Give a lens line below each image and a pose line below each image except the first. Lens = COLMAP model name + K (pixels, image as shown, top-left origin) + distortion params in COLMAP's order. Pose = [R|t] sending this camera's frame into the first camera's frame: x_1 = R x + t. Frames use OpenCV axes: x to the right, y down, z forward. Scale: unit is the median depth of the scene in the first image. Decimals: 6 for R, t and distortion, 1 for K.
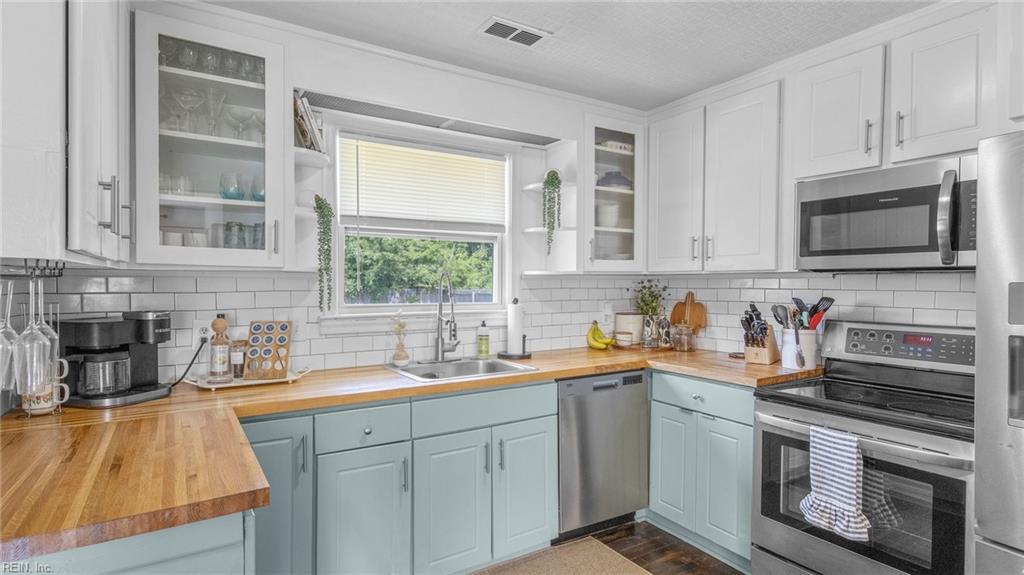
lens RADIAL K [[515.3, 0, 504.3], [0, 515.3, 288.5], [0, 0, 1]] dist [-0.004239, -0.000382]
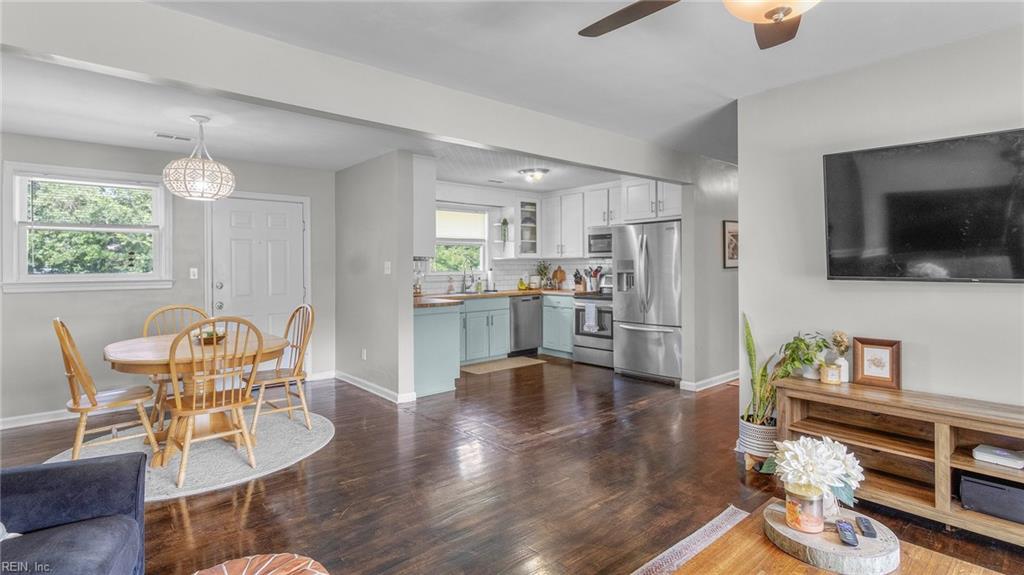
lens RADIAL K [[481.7, 0, 507.5], [0, 481.7, 264.8], [0, 0, 1]] dist [-0.001878, -0.000336]
pose [[0.986389, -0.008920, 0.164184, -0.306586], [0.011177, 0.999855, -0.012828, 0.033526], [-0.164046, 0.014488, 0.986346, -1.449772]]
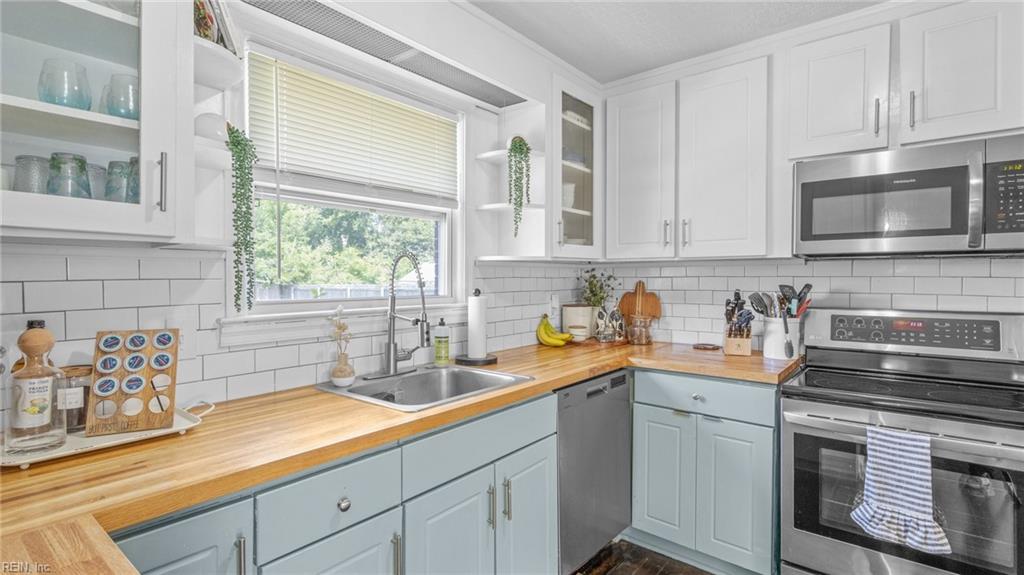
lens RADIAL K [[486.0, 0, 503.7], [0, 486.0, 277.6], [0, 0, 1]] dist [-0.000833, -0.000058]
pose [[0.948925, -0.002530, 0.315492, -0.189856], [0.006198, 0.999924, -0.010626, 0.009911], [-0.315441, 0.012039, 0.948869, 0.277652]]
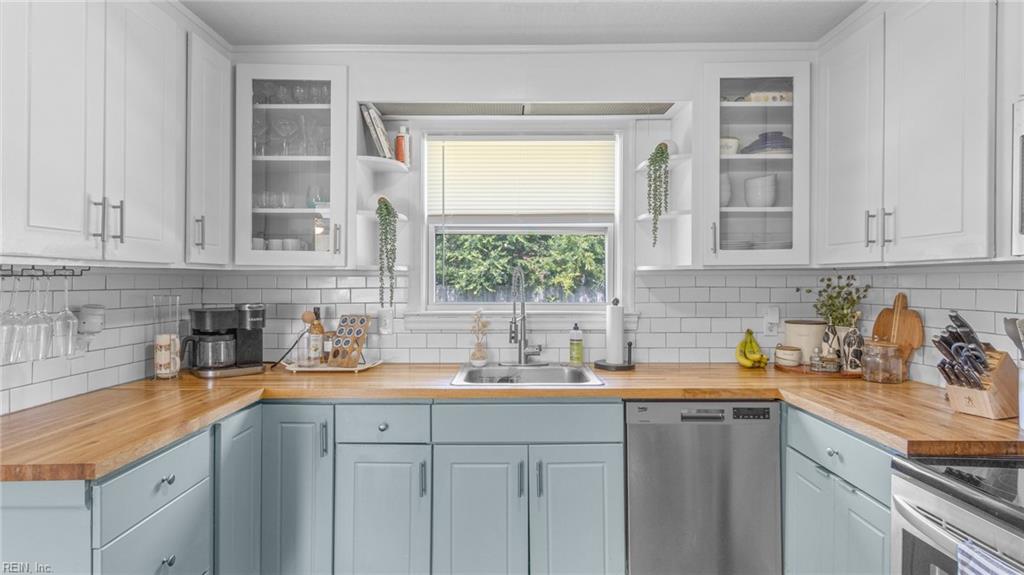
lens RADIAL K [[510.0, 0, 507.3], [0, 510.0, 276.2], [0, 0, 1]] dist [-0.001034, -0.000191]
pose [[0.845359, -0.005285, -0.534173, 0.338168], [-0.004869, 0.999833, -0.017598, -0.002005], [0.534177, 0.017478, 0.845192, 0.201450]]
